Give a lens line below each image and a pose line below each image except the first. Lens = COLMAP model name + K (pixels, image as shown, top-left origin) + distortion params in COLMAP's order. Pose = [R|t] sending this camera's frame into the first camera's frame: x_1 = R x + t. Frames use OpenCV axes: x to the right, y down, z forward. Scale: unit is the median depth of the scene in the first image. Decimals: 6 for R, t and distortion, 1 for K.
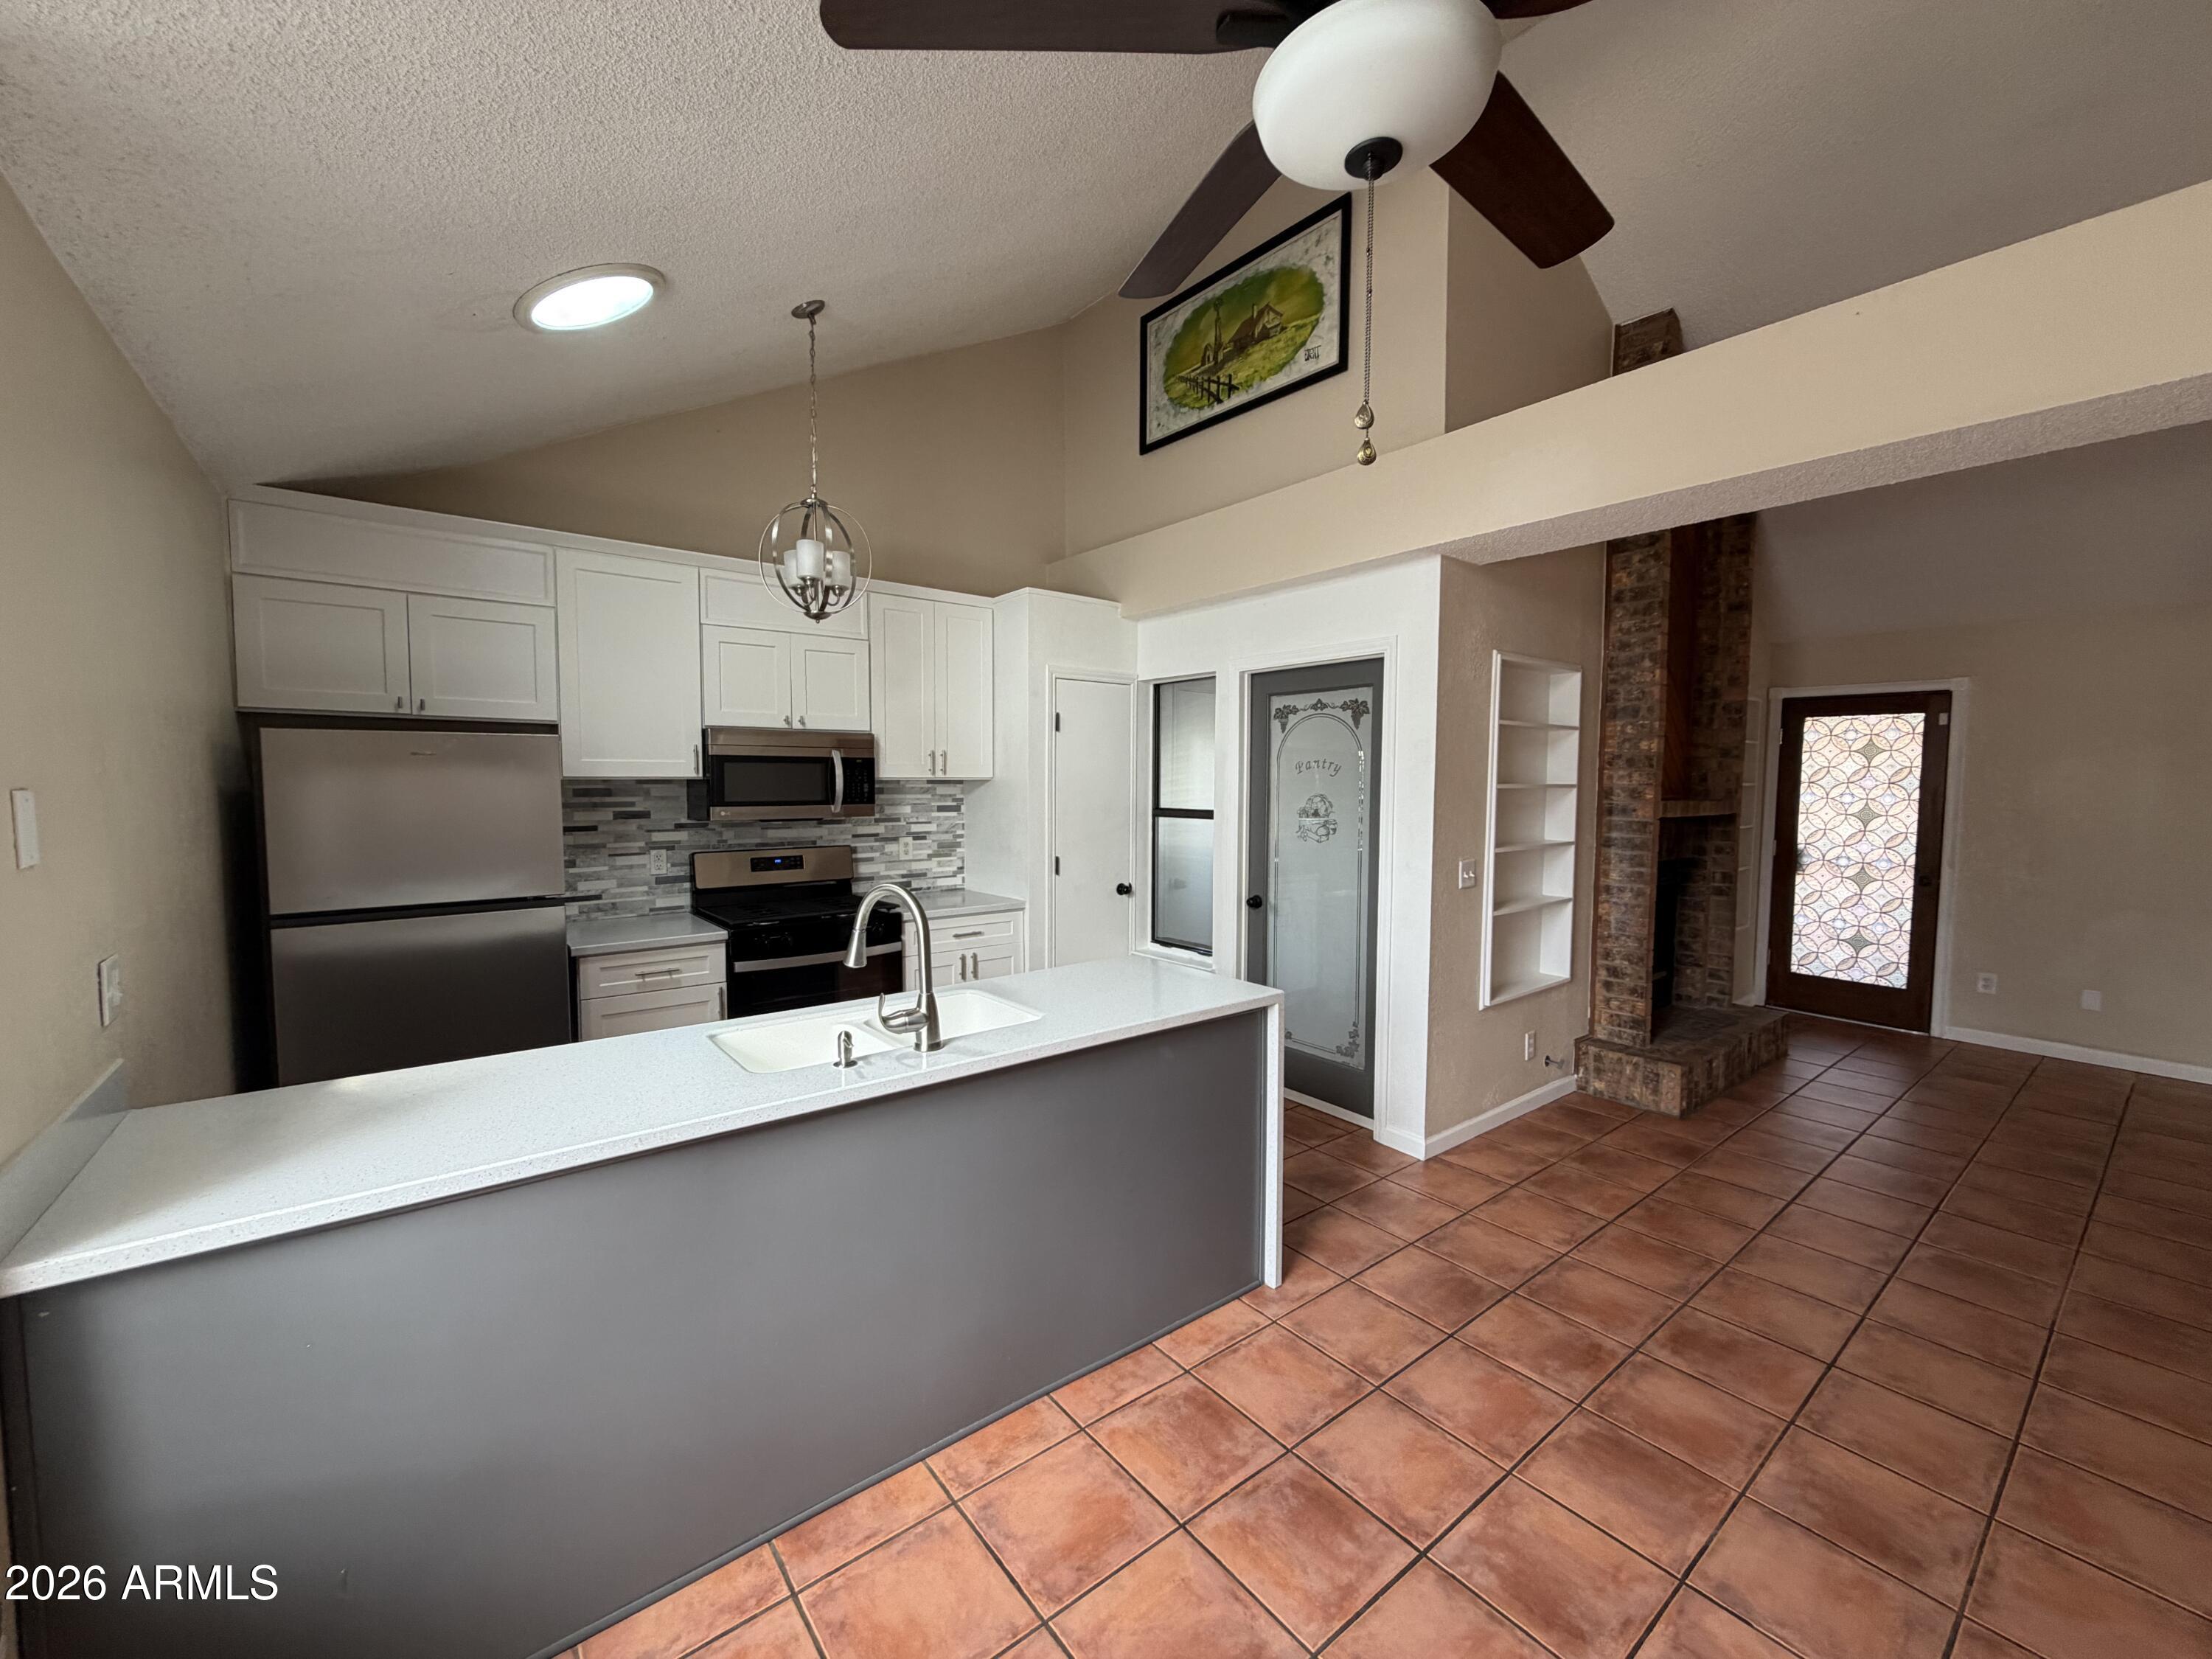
lens RADIAL K [[879.1, 0, 1102.4], [0, 879.1, 832.6], [0, 0, 1]] dist [-0.001095, 0.000201]
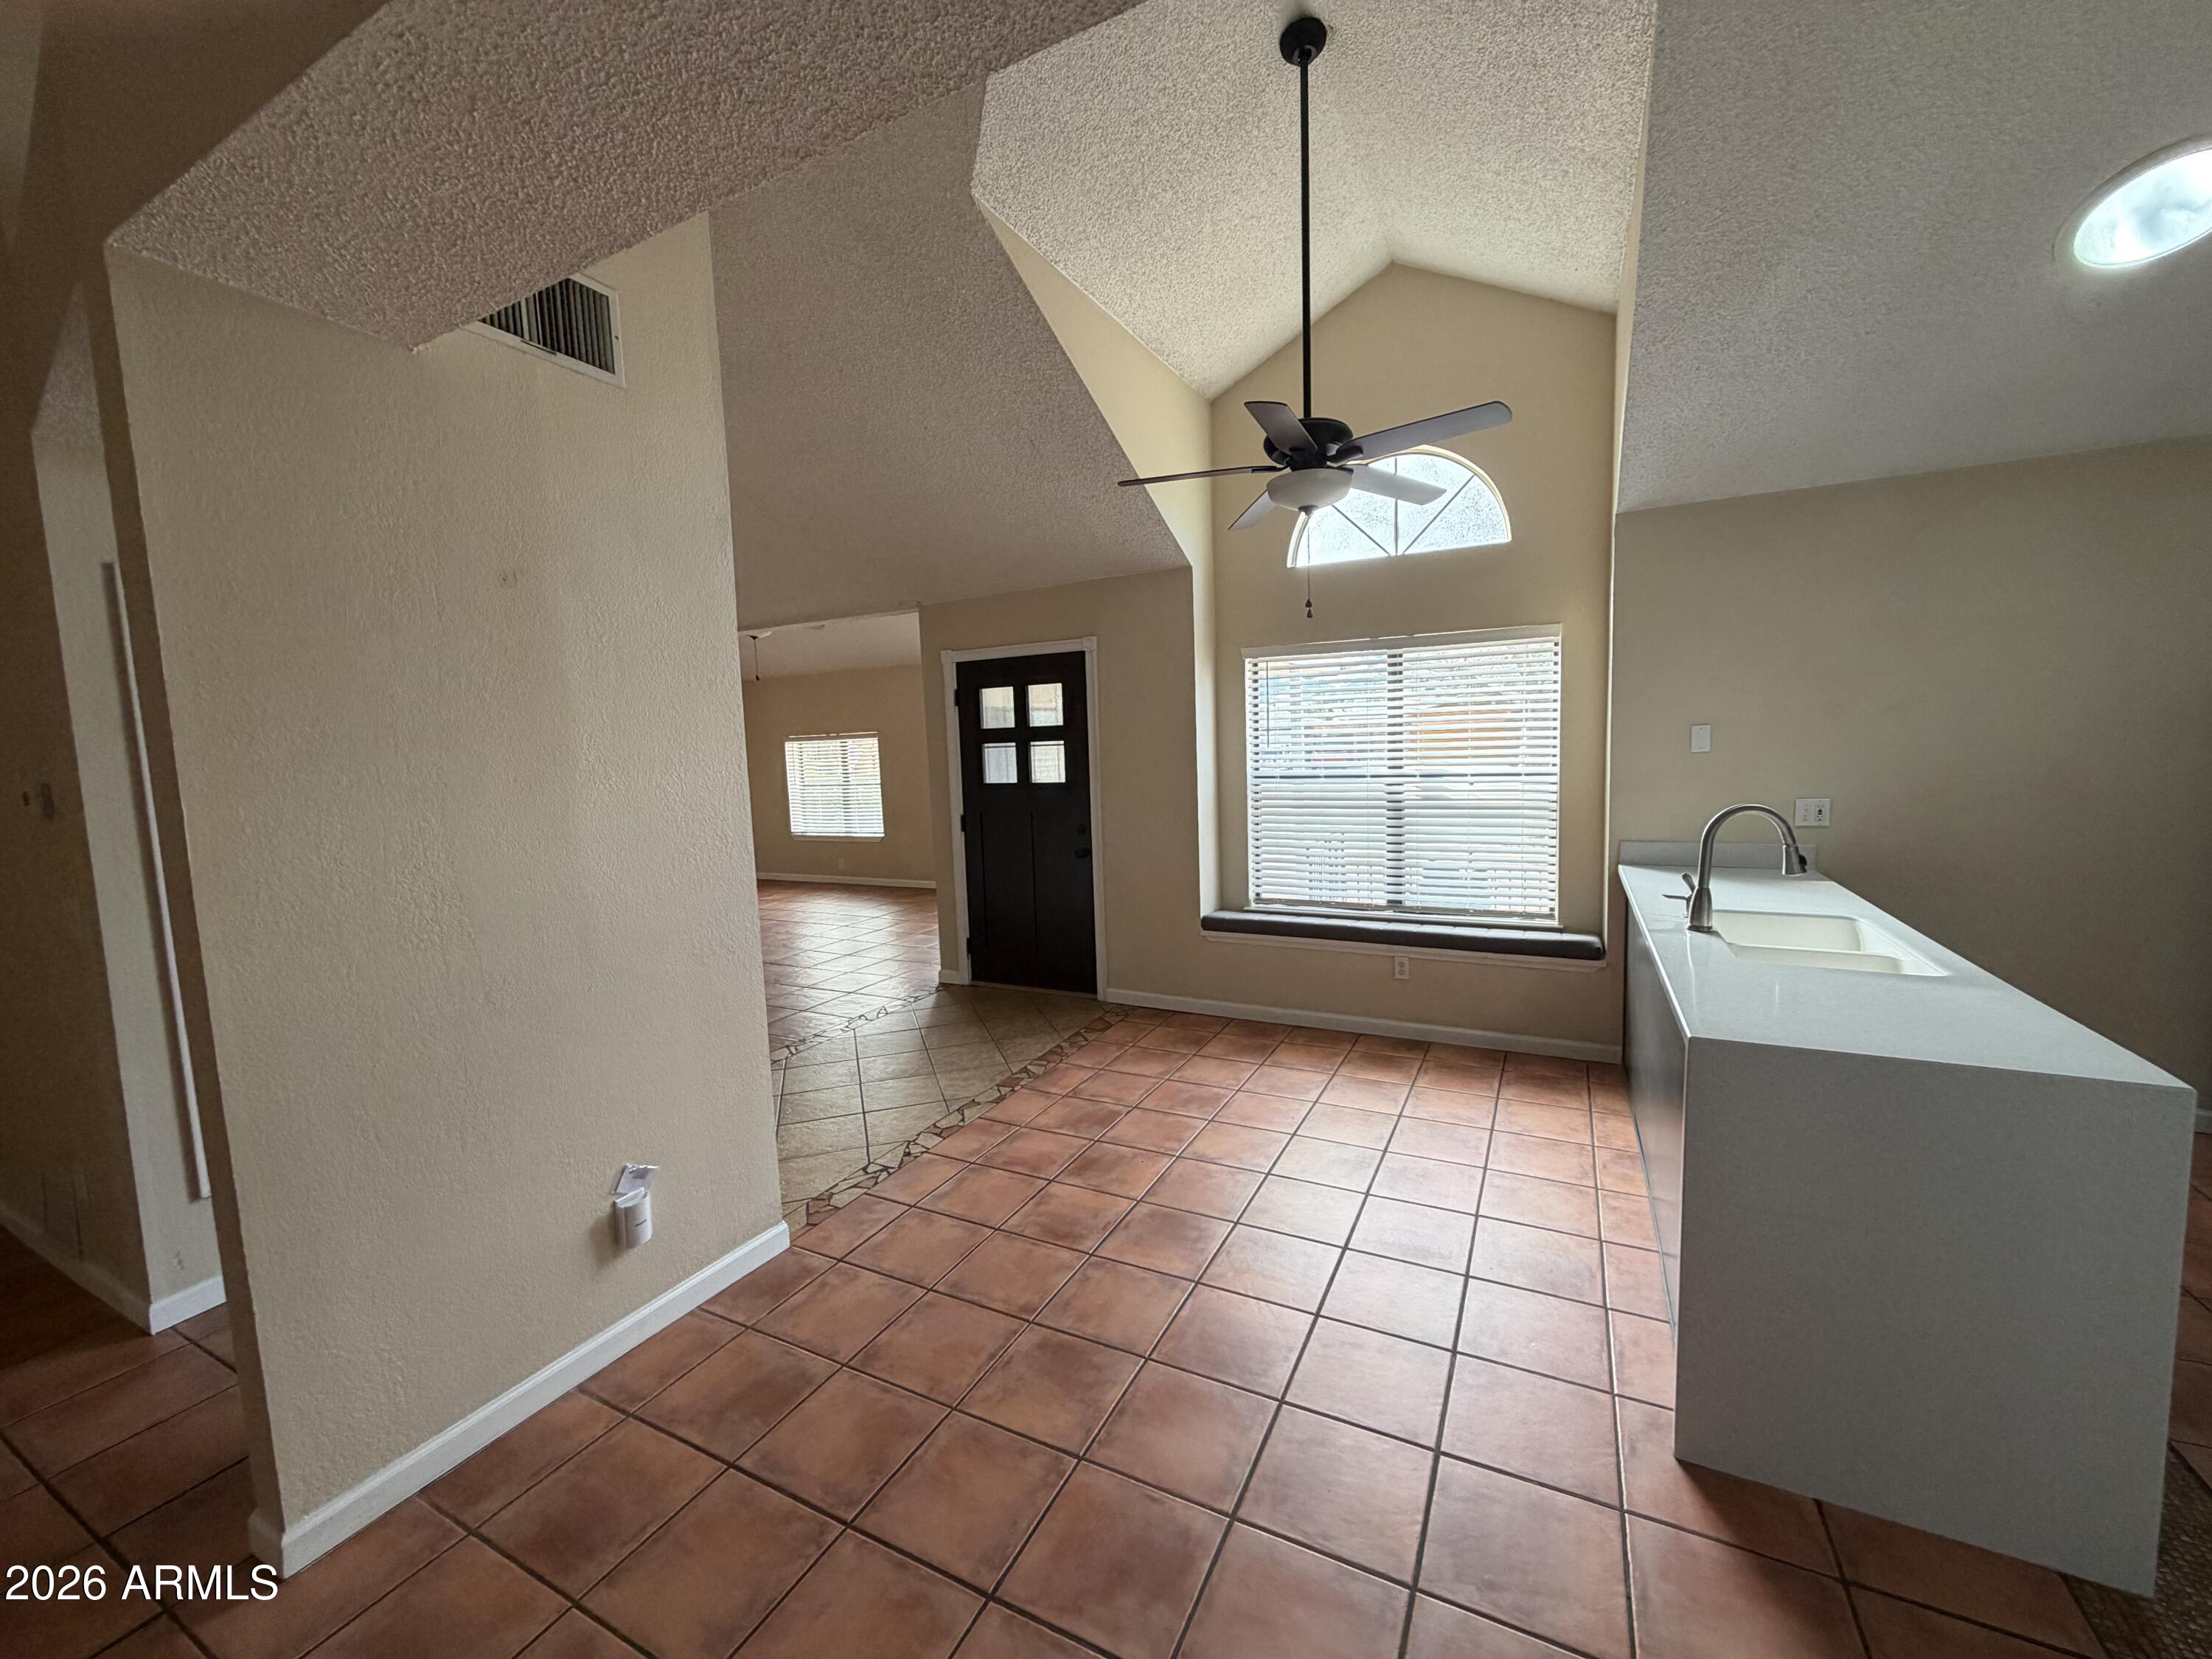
lens RADIAL K [[879.1, 0, 1102.4], [0, 879.1, 832.6], [0, 0, 1]] dist [-0.001095, 0.000201]
pose [[-0.908390, 0.069687, -0.412275, 0.571614], [0.005160, 0.987807, 0.155599, -0.051191], [0.418092, 0.139217, -0.897674, 0.904101]]
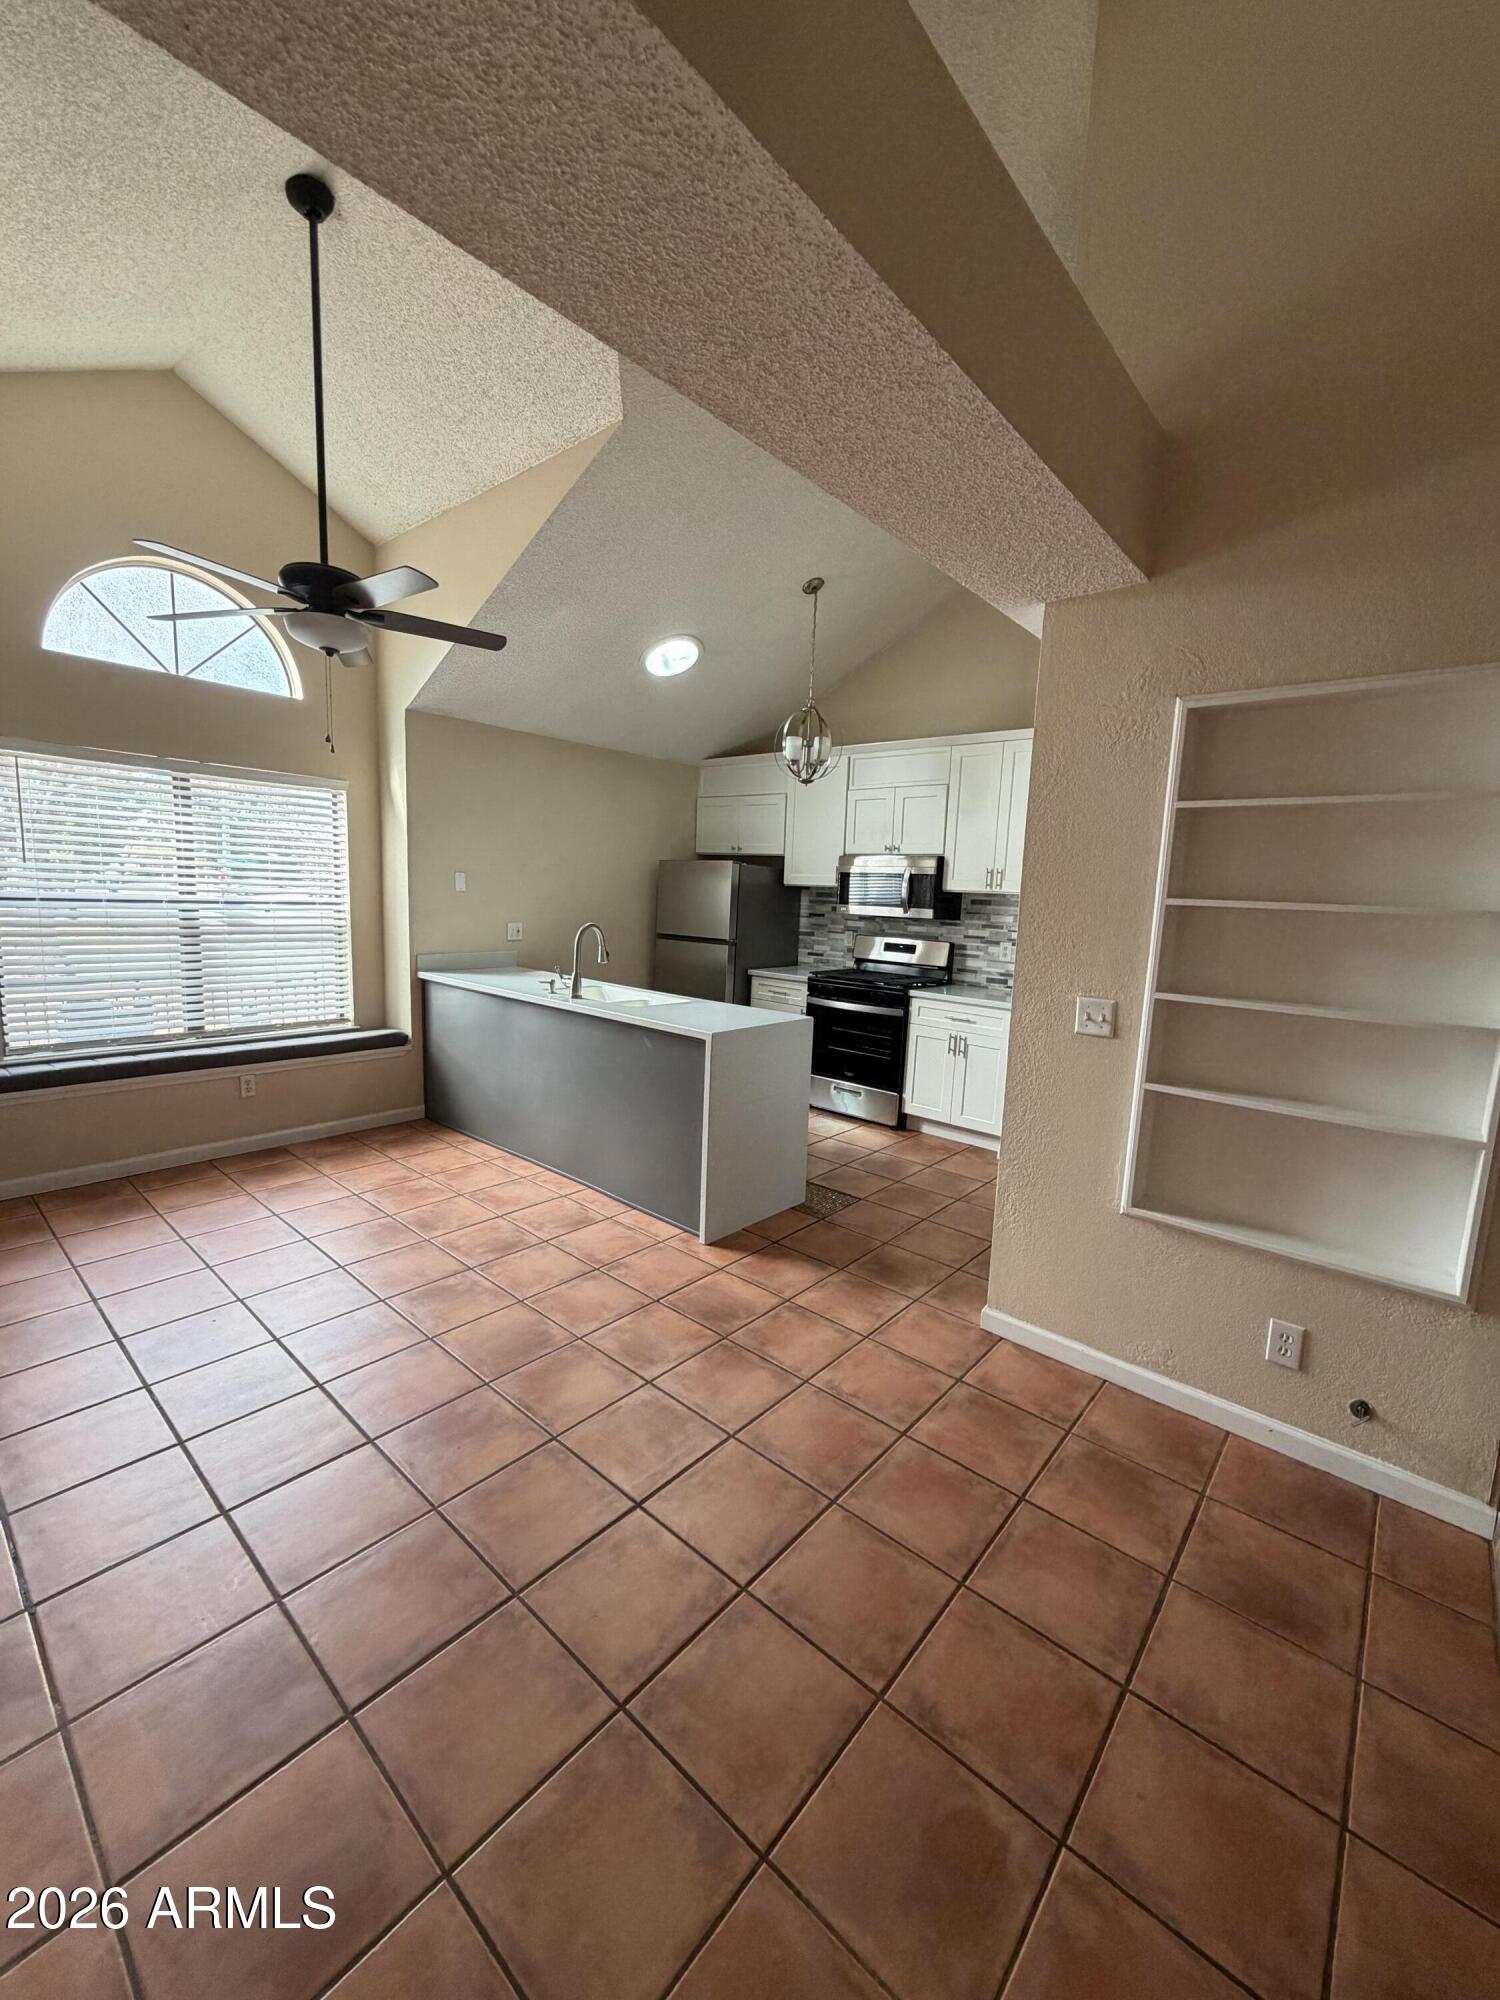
lens RADIAL K [[794.8, 0, 750.0], [0, 794.8, 1000.0], [0, 0, 1]] dist [-0.001095, 0.000201]
pose [[0.192533, 0.141199, -0.971079, 0.914569], [-0.101677, 0.987137, 0.123375, -0.018186], [0.976009, 0.074982, 0.204413, 0.521447]]
